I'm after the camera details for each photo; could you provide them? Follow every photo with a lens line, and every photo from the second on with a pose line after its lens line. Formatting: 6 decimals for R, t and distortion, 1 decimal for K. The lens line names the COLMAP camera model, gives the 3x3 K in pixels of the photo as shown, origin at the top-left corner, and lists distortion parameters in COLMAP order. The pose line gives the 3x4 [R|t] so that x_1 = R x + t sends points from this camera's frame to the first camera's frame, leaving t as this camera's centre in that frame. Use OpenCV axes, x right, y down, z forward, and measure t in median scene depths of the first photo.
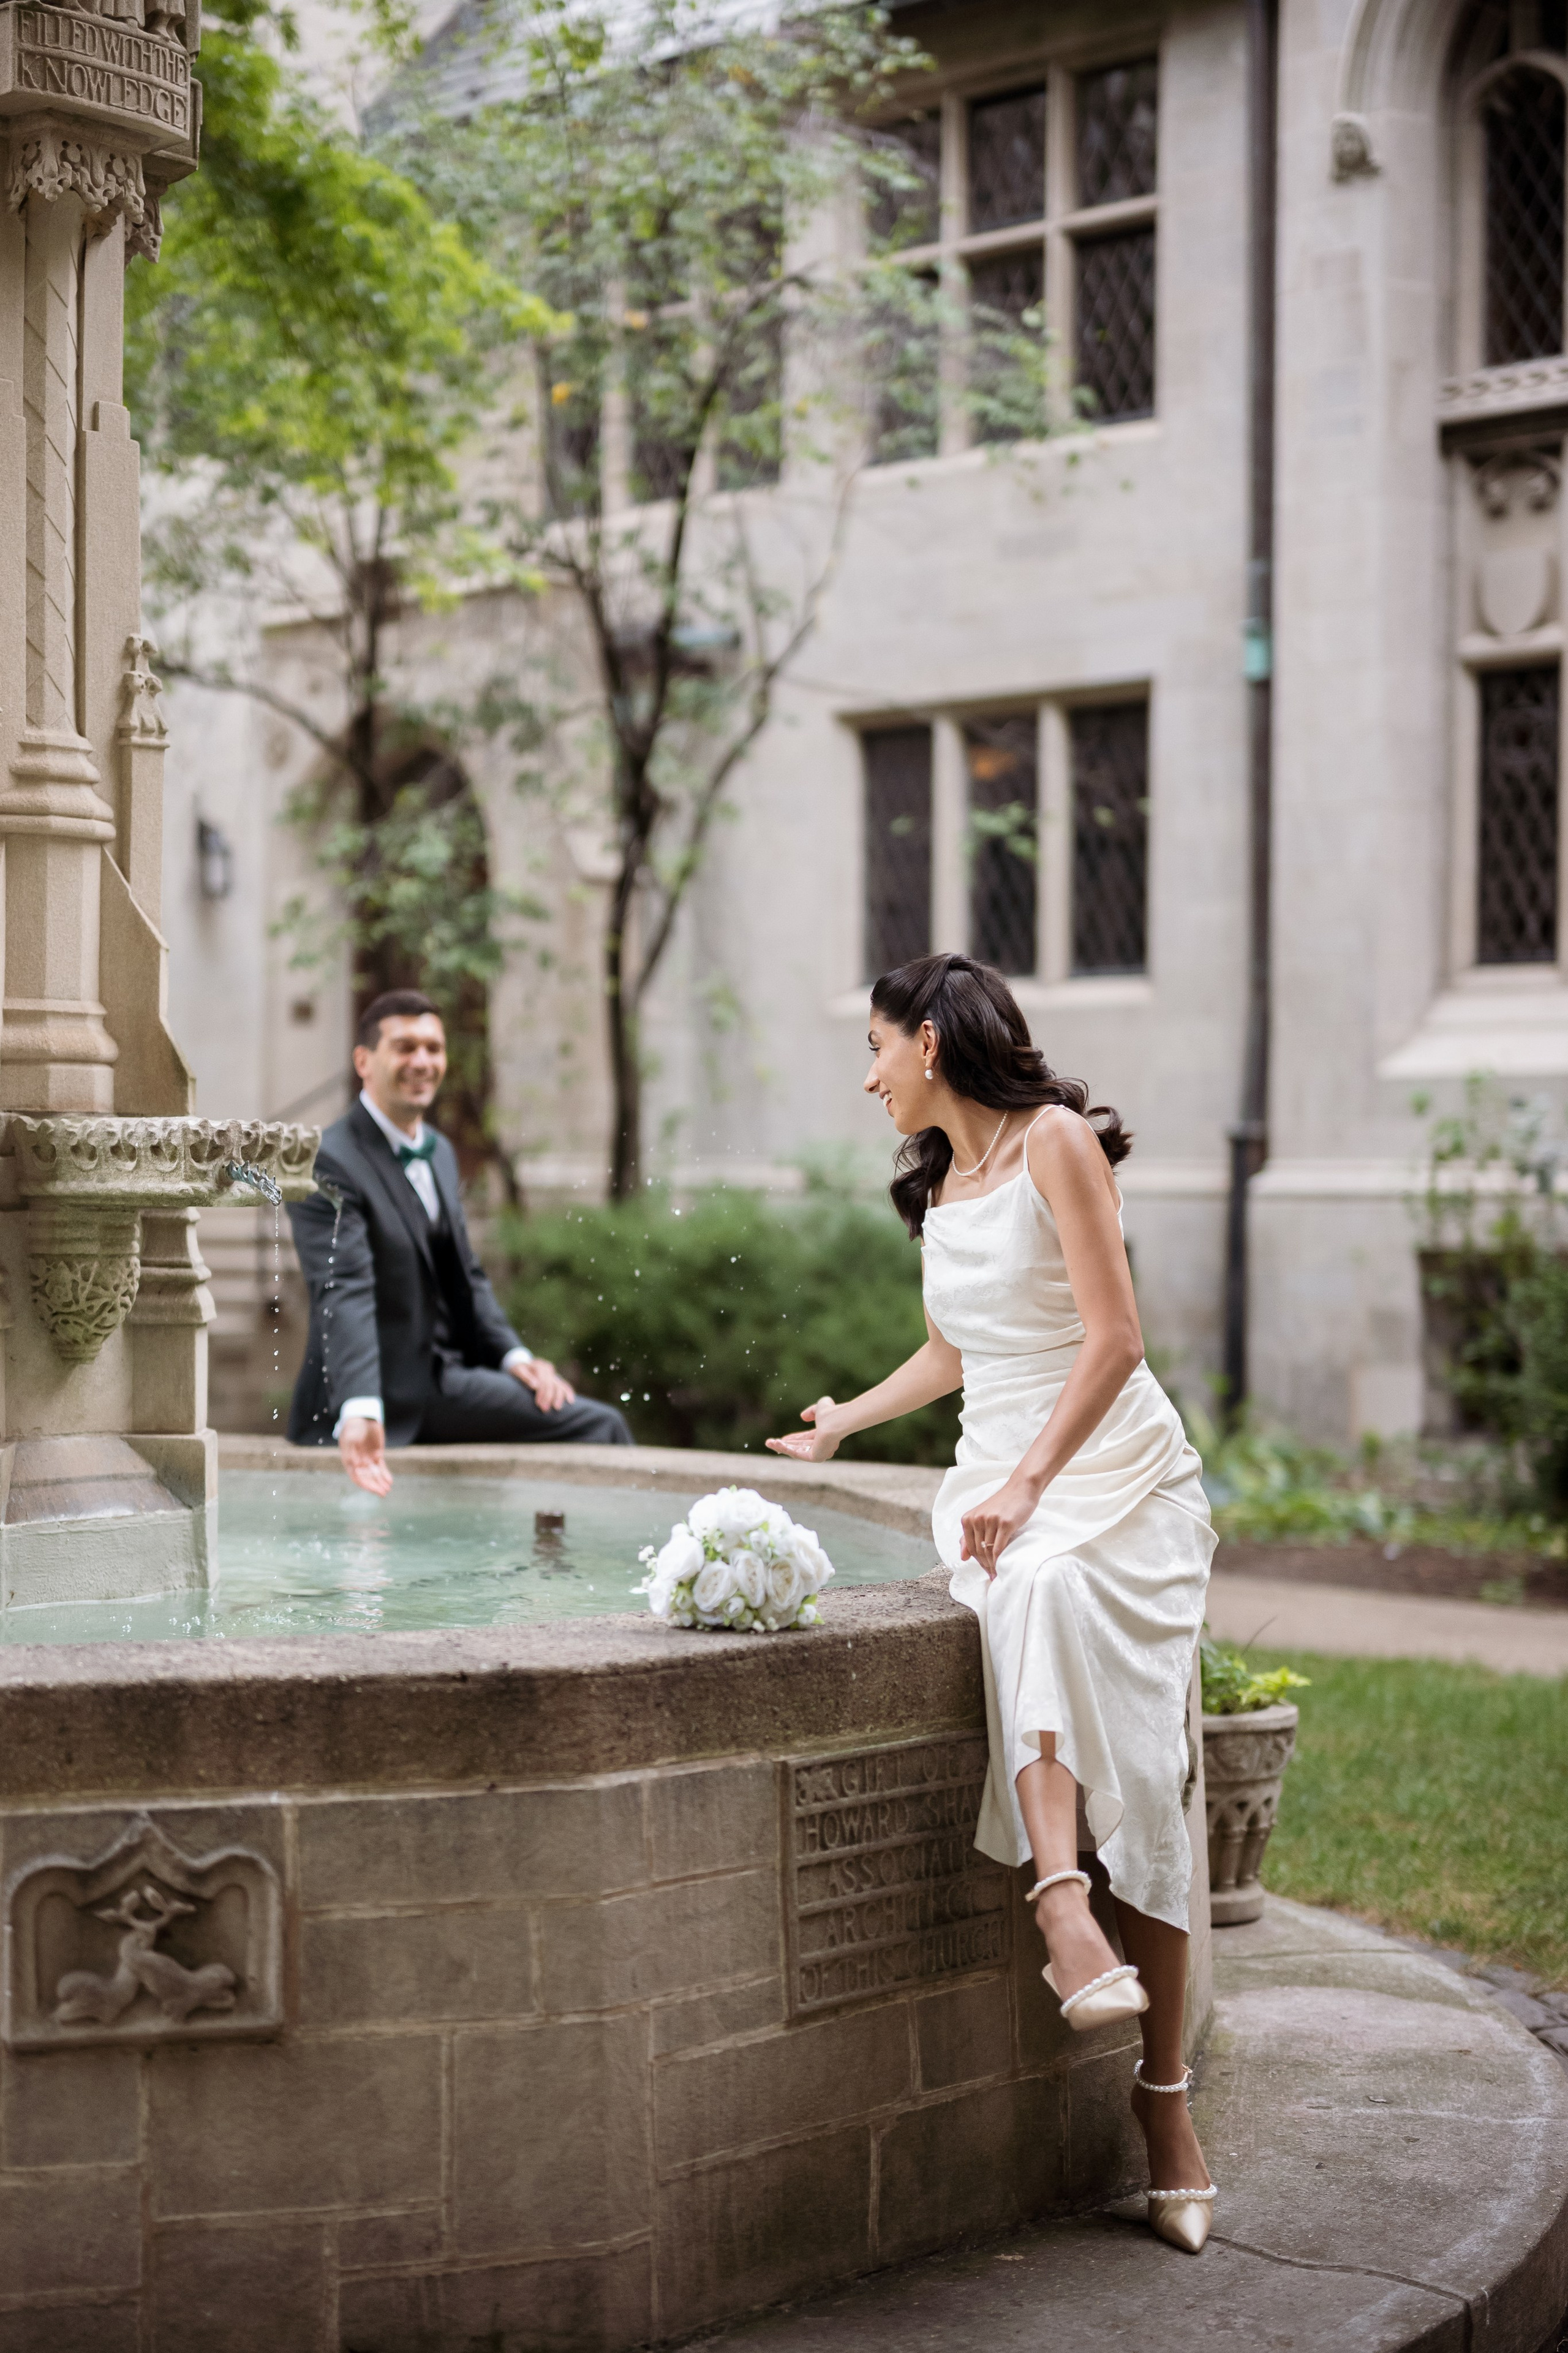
lens RADIAL K [[3547.3, 0, 761.7], [0, 3547.3, 1192.1], [0, 0, 1]] dist [0.007075, 0.034766]
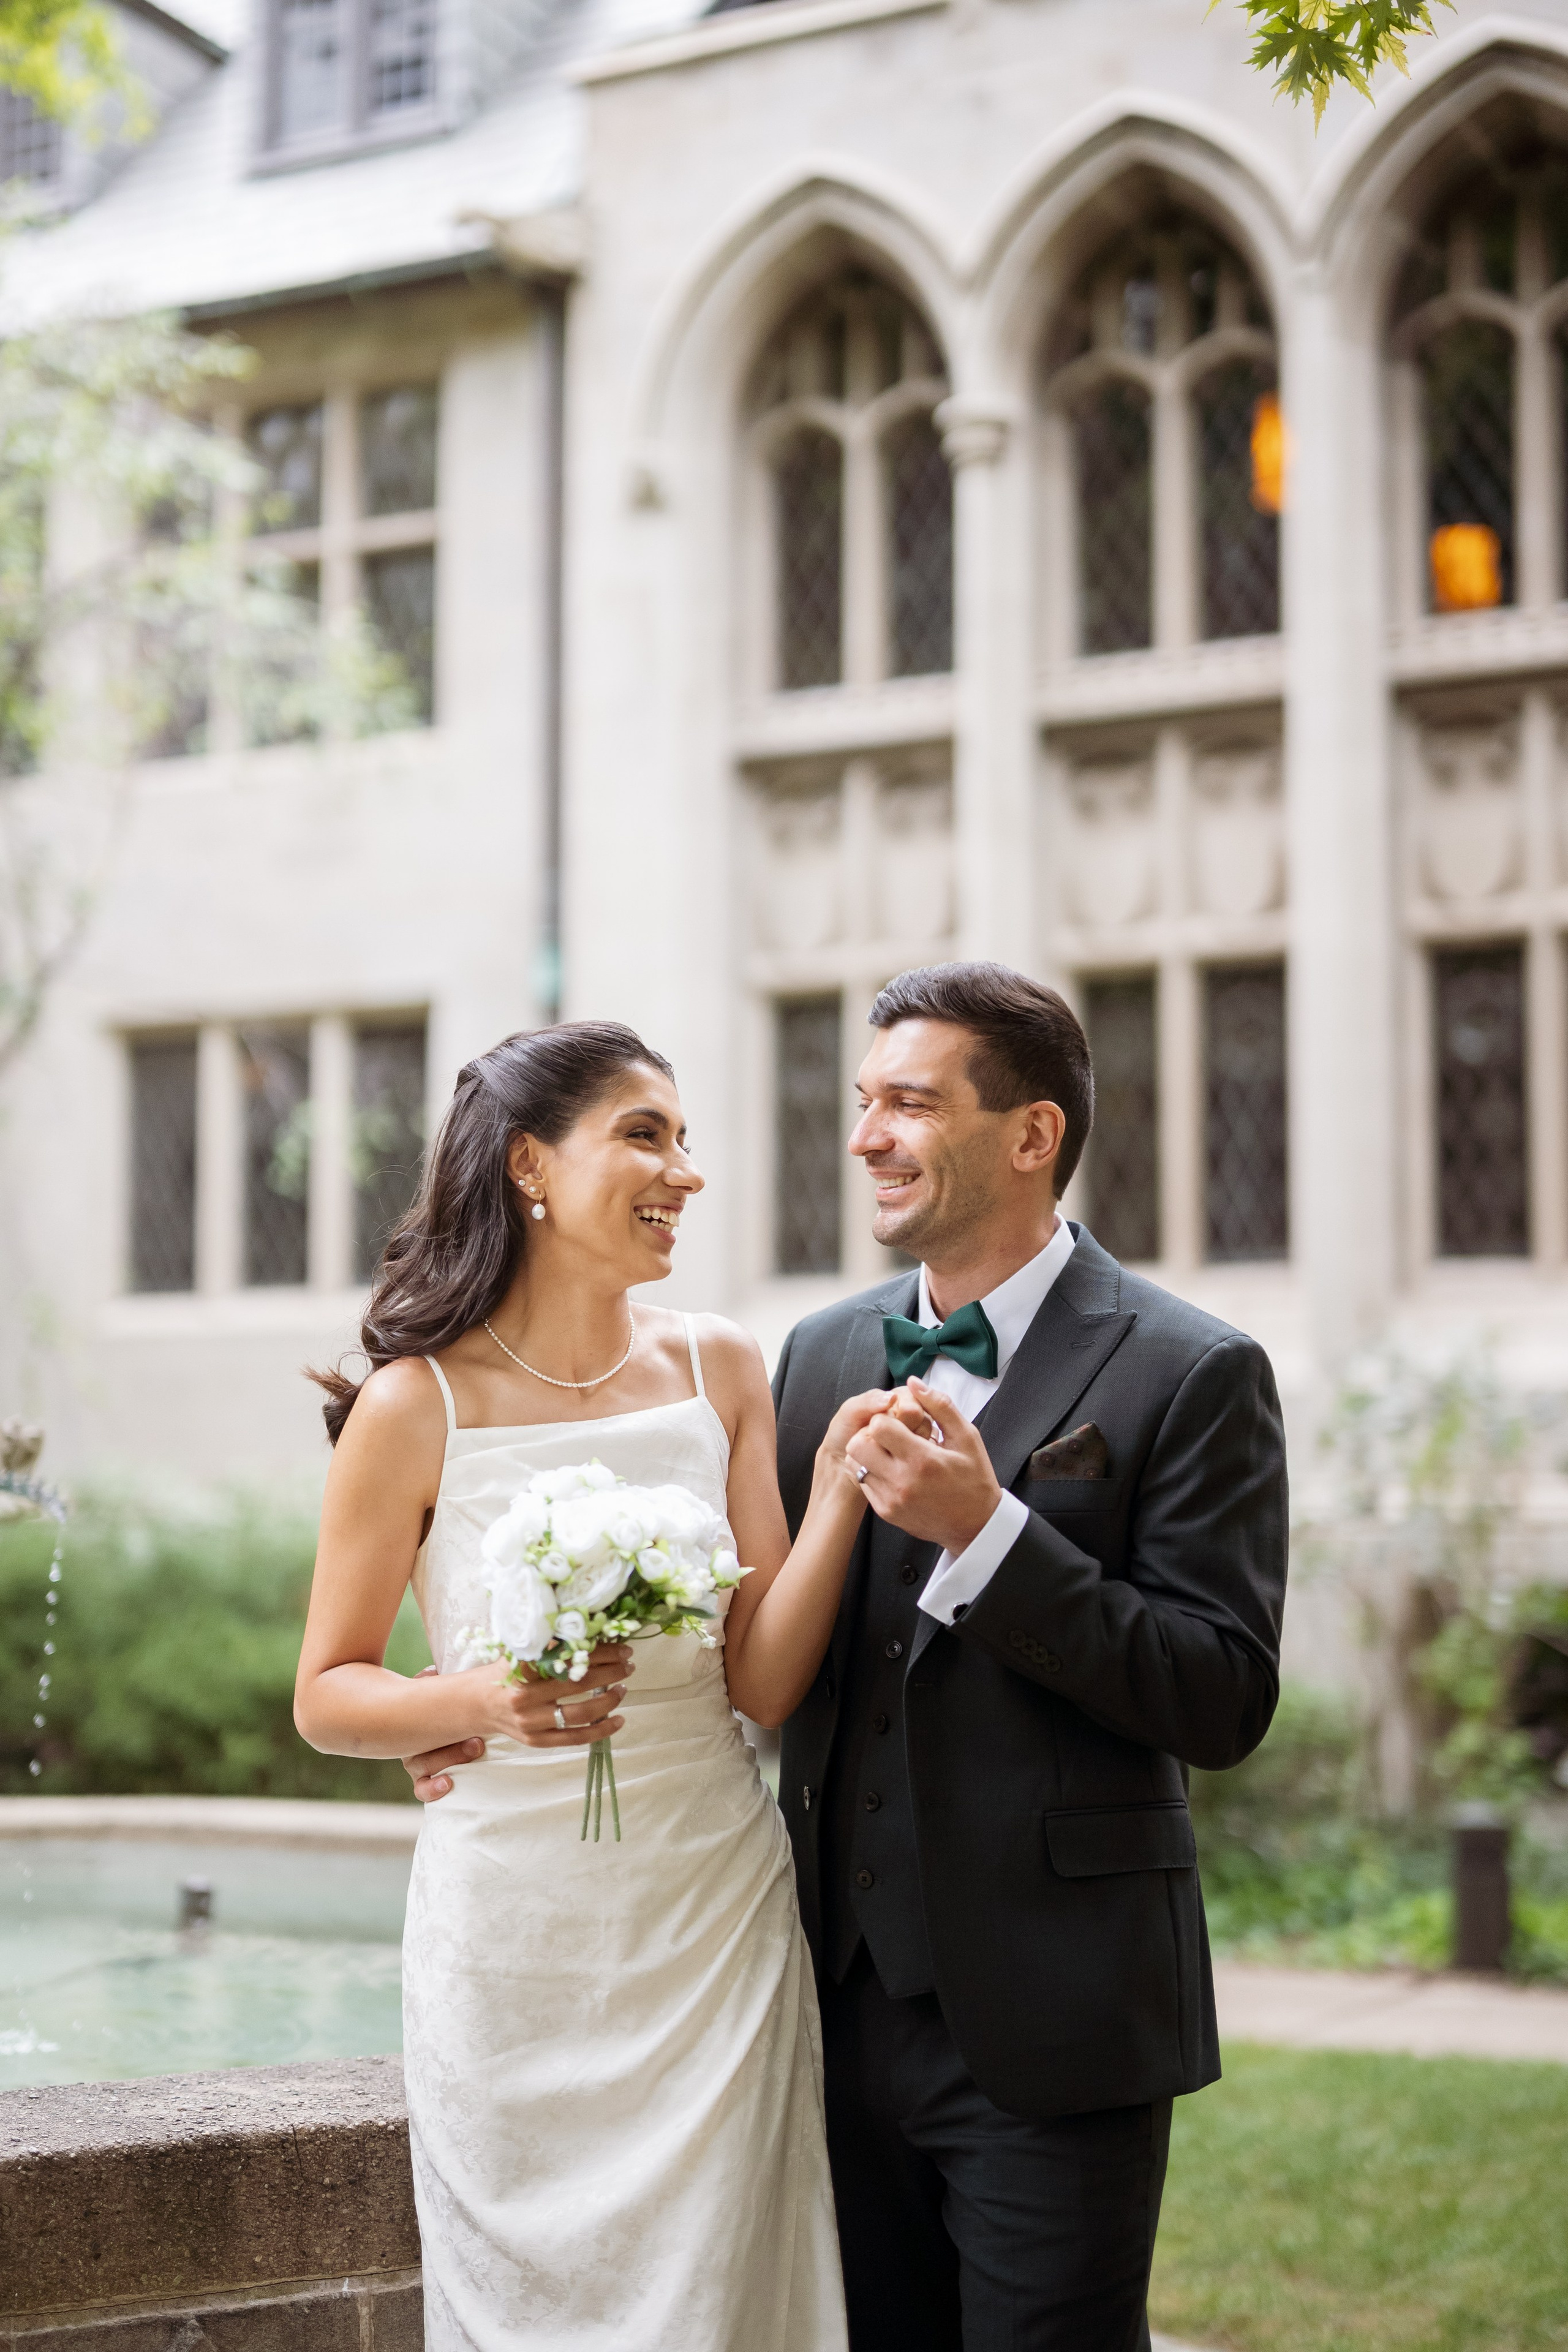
lens RADIAL K [[3497.0, 0, 782.2], [0, 3497.0, 1153.7], [0, 0, 1]] dist [0.009119, 0.040074]
pose [[0.964968, 0.020424, 0.261572, -0.180410], [0.007043, 0.994590, -0.103642, 0.003795], [-0.262274, 0.101853, 0.959603, 0.158194]]
